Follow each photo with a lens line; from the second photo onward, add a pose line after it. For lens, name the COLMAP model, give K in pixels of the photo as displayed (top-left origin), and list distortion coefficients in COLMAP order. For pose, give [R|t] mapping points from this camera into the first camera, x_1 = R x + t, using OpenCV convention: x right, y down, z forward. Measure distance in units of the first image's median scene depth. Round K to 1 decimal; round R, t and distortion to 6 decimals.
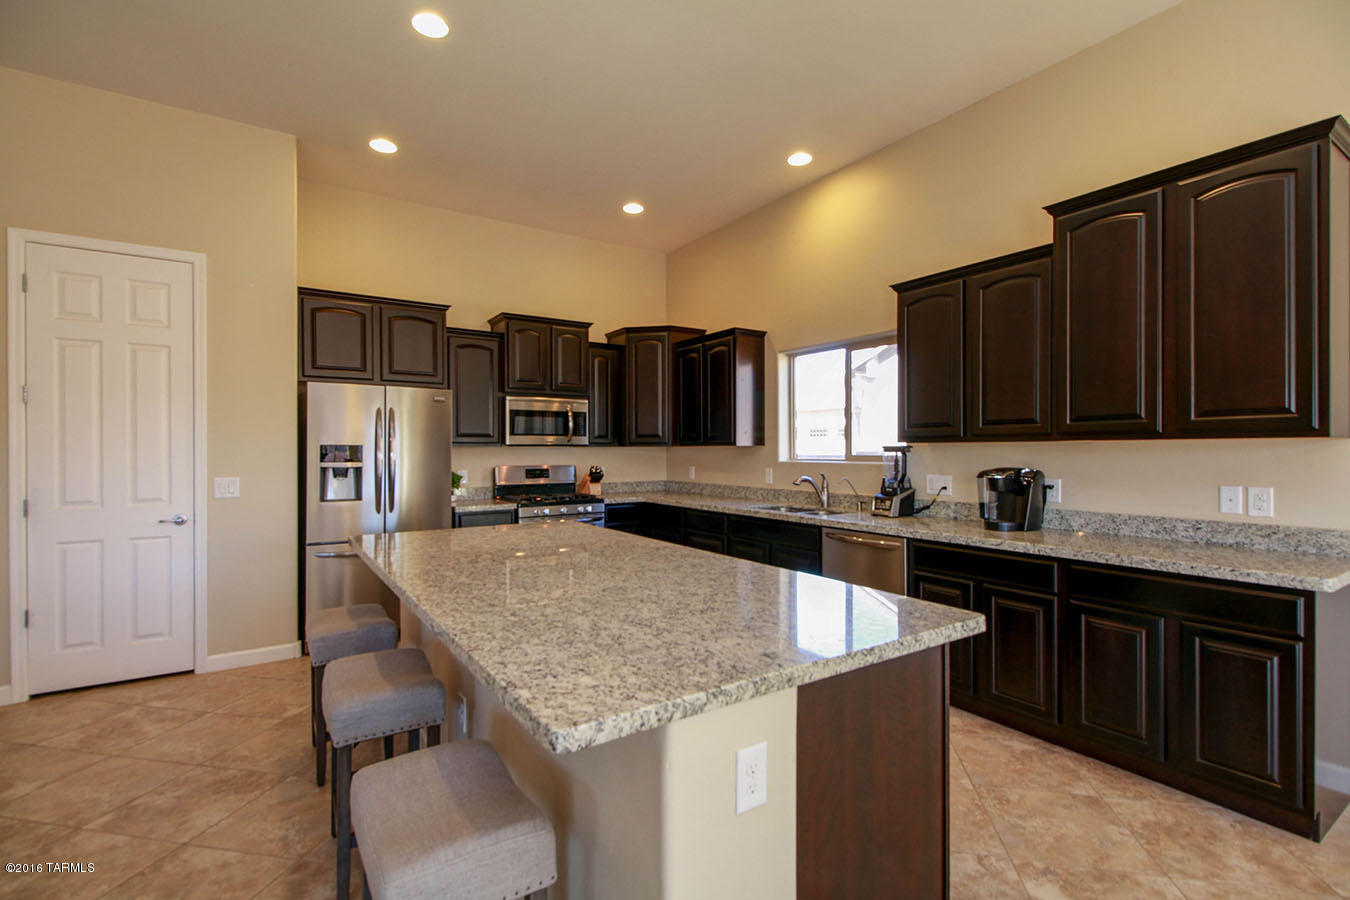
lens RADIAL K [[619.4, 0, 677.0], [0, 619.4, 457.2], [0, 0, 1]] dist [0.024824, -0.009221]
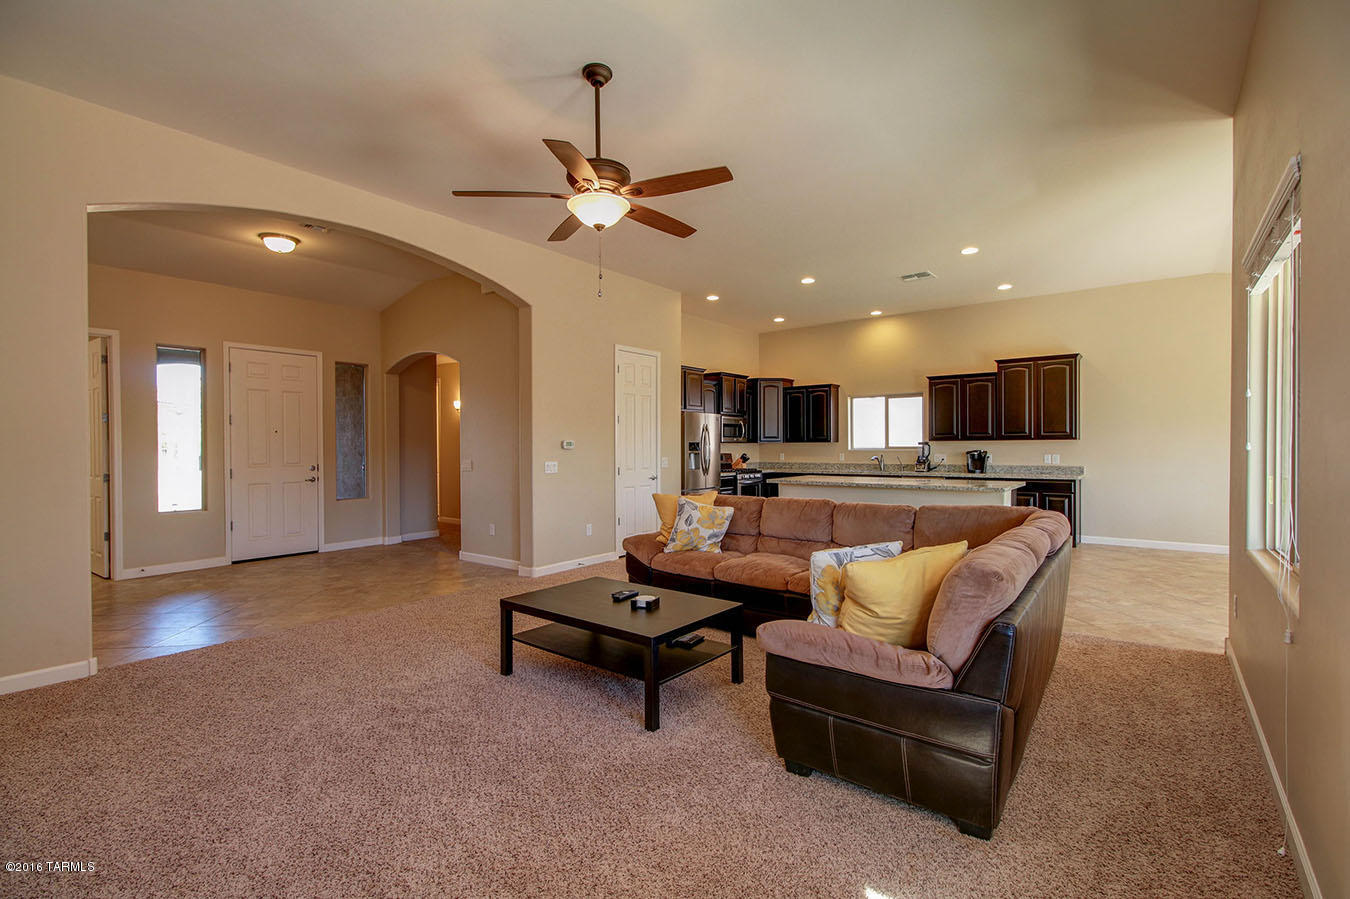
lens RADIAL K [[619.4, 0, 671.5], [0, 619.4, 455.8], [0, 0, 1]] dist [0.024824, -0.009221]
pose [[0.948280, -0.008479, 0.317321, -1.146175], [0.007319, 0.999961, 0.004849, 0.013187], [-0.317350, -0.002276, 0.948306, -0.828606]]
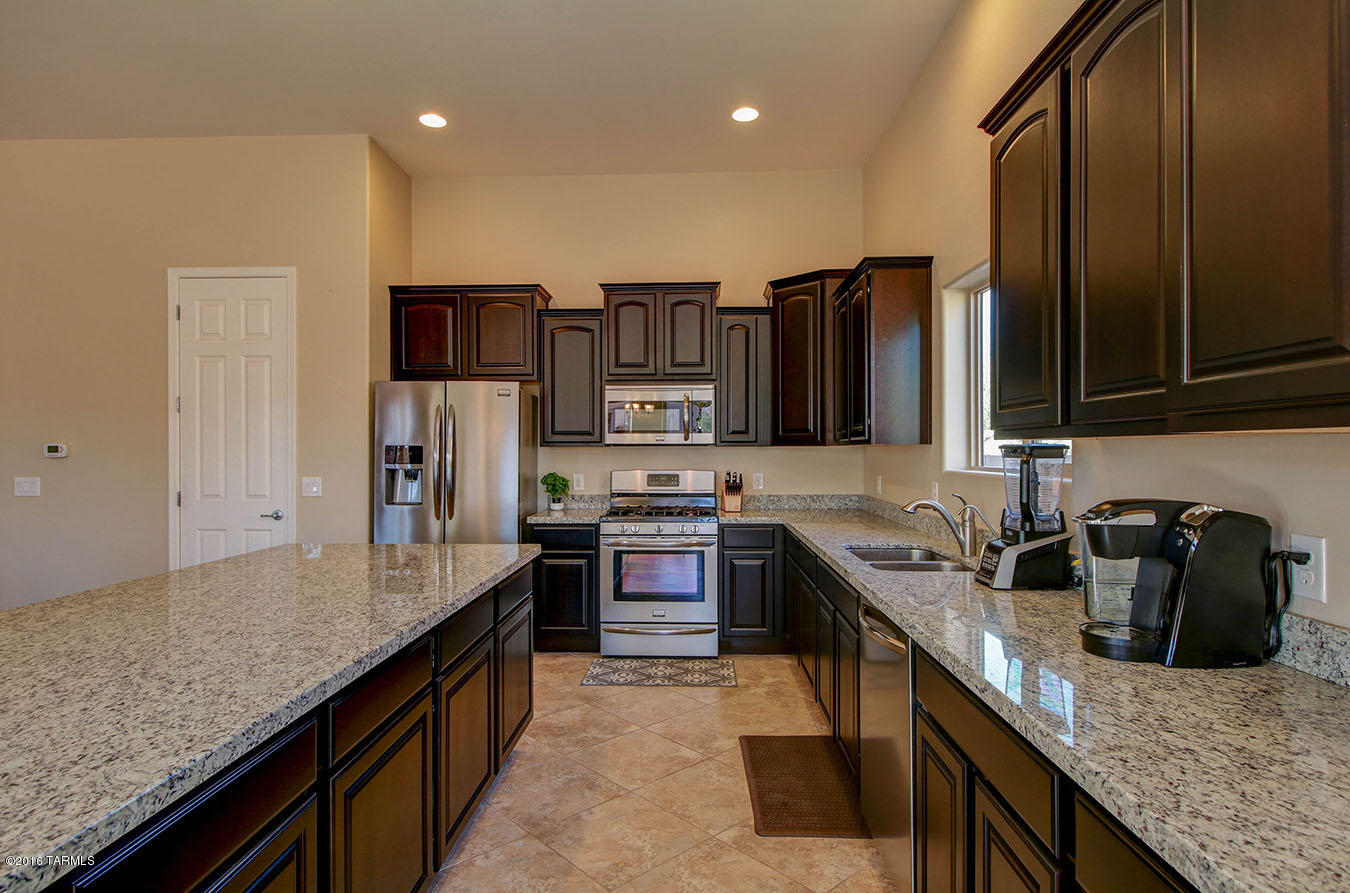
lens RADIAL K [[720.7, 0, 670.8], [0, 720.7, 449.3], [0, 0, 1]] dist [0.007042, -0.000679]
pose [[0.808292, 0.000787, -0.588782, 0.401233], [-0.006794, 0.999945, -0.007990, -0.007123], [0.588743, 0.010459, 0.808252, 0.319947]]
